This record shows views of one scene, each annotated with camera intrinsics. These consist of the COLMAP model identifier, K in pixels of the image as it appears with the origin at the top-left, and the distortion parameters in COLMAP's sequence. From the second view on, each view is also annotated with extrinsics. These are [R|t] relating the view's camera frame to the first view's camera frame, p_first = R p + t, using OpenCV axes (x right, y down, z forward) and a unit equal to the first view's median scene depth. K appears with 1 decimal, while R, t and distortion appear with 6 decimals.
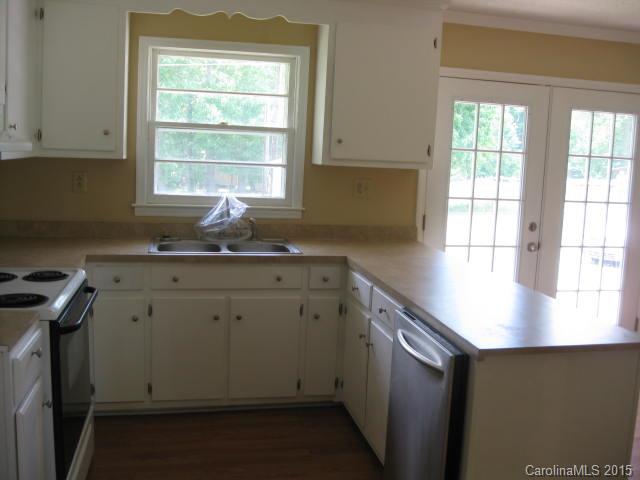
lens RADIAL K [[656.8, 0, 320.0], [0, 656.8, 240.0], [0, 0, 1]] dist [-0.133474, 0.042857]
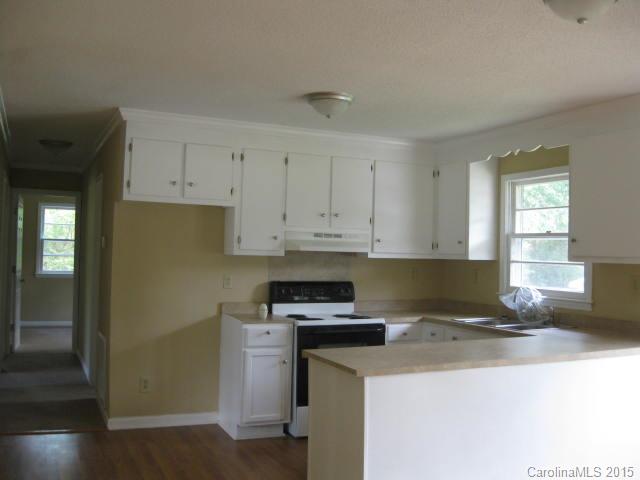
lens RADIAL K [[656.8, 0, 320.0], [0, 656.8, 240.0], [0, 0, 1]] dist [-0.133474, 0.042857]
pose [[0.201838, -0.057963, -0.977702, 1.004996], [-0.144364, 0.985583, -0.088233, 0.012266], [0.968721, 0.158954, 0.190560, 0.335291]]
